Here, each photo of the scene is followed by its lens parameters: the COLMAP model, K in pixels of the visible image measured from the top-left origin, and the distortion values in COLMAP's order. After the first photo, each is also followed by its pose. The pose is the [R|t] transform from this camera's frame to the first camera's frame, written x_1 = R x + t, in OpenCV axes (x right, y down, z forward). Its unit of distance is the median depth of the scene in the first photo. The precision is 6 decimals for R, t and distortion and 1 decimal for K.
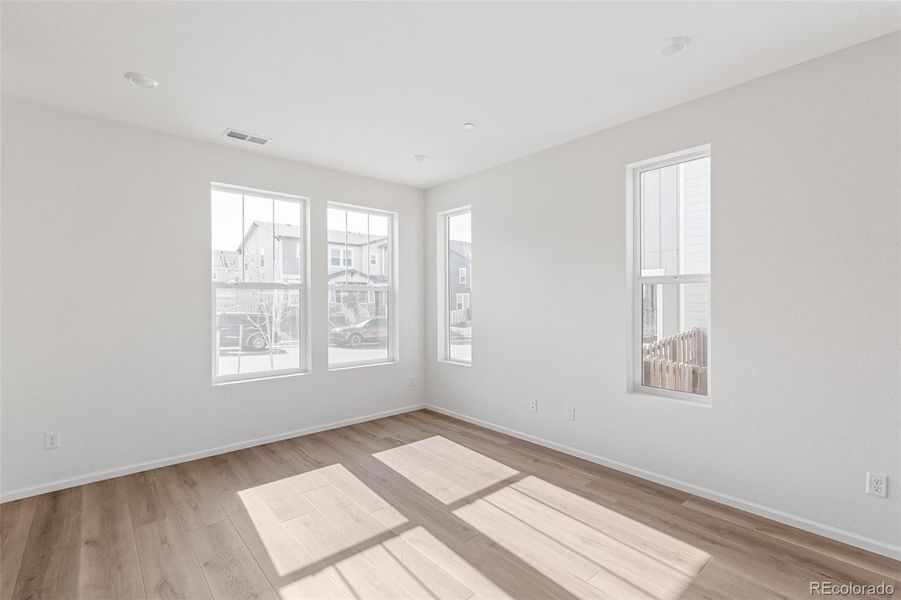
lens RADIAL K [[409.8, 0, 450.5], [0, 409.8, 300.0], [0, 0, 1]] dist [0.002871, 0.000118]
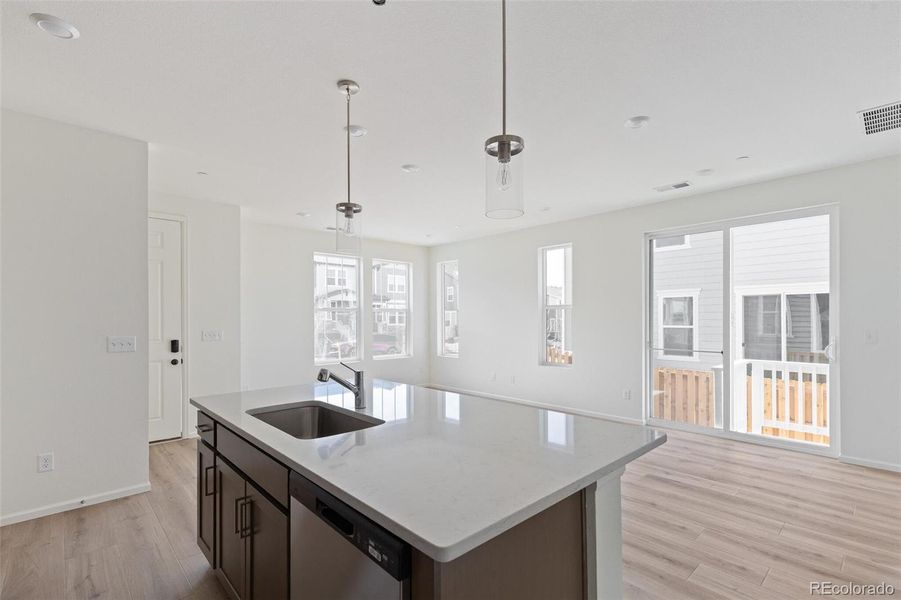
lens RADIAL K [[420.4, 0, 454.7], [0, 420.4, 317.7], [0, 0, 1]] dist [0.000746, 0.000163]
pose [[0.999128, -0.002083, 0.041696, -0.043004], [0.002034, 0.999997, 0.001229, -0.001674], [-0.041698, -0.001143, 0.999130, -0.859300]]
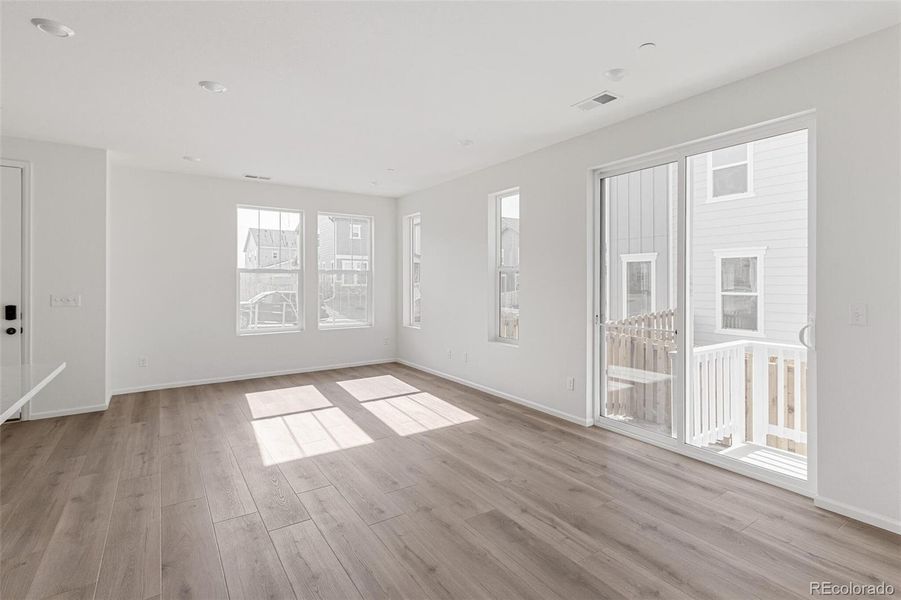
lens RADIAL K [[449.5, 0, 494.0], [0, 449.5, 279.9], [0, 0, 1]] dist [0.001352, 0.000401]
pose [[0.996992, 0.003650, -0.077420, 0.514427], [-0.003731, 0.999993, -0.000901, -0.004288], [0.077416, 0.001187, 0.996998, -0.614099]]
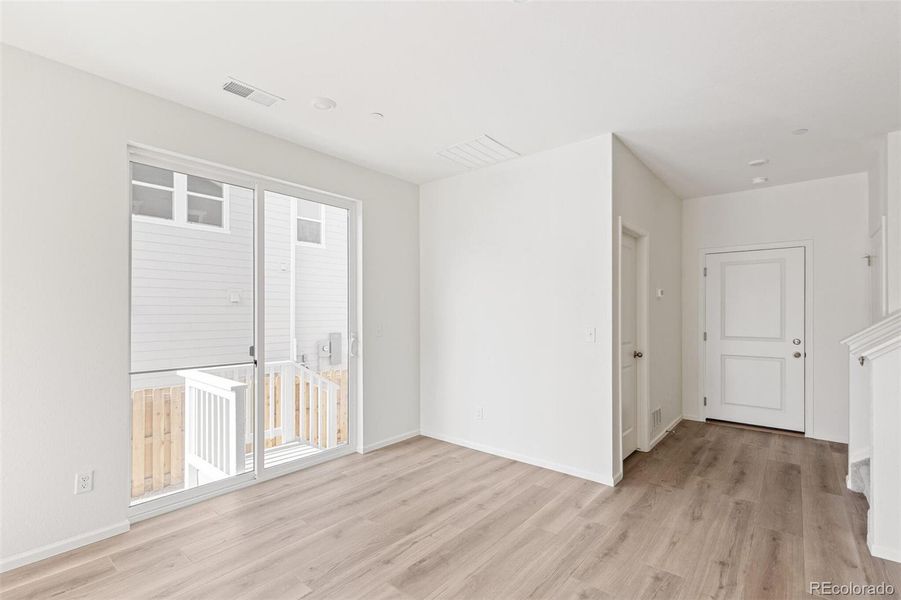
lens RADIAL K [[408.0, 0, 449.8], [0, 408.0, 311.7], [0, 0, 1]] dist [0.009254, 0.000423]
pose [[-0.153693, 0.002808, 0.988115, -0.115684], [-0.003460, 0.999988, -0.003380, -0.001166], [-0.988113, -0.003938, -0.153681, 0.128847]]
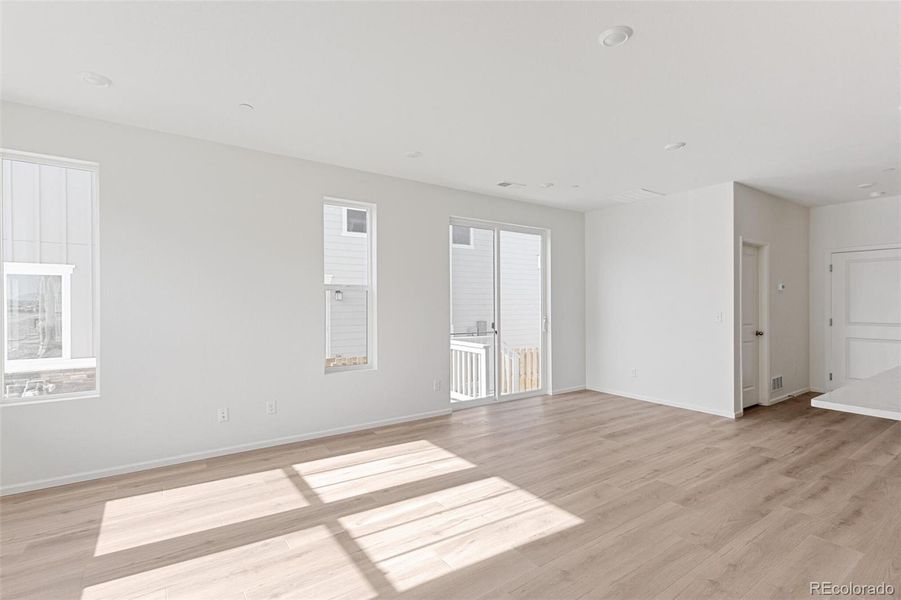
lens RADIAL K [[424.8, 0, 455.0], [0, 424.8, 305.1], [0, 0, 1]] dist [0.002828, 0.000321]
pose [[0.099025, -0.002159, 0.995083, -0.756535], [-0.001708, 0.999996, 0.002340, 0.004240], [-0.995083, -0.001931, 0.099021, 0.407677]]
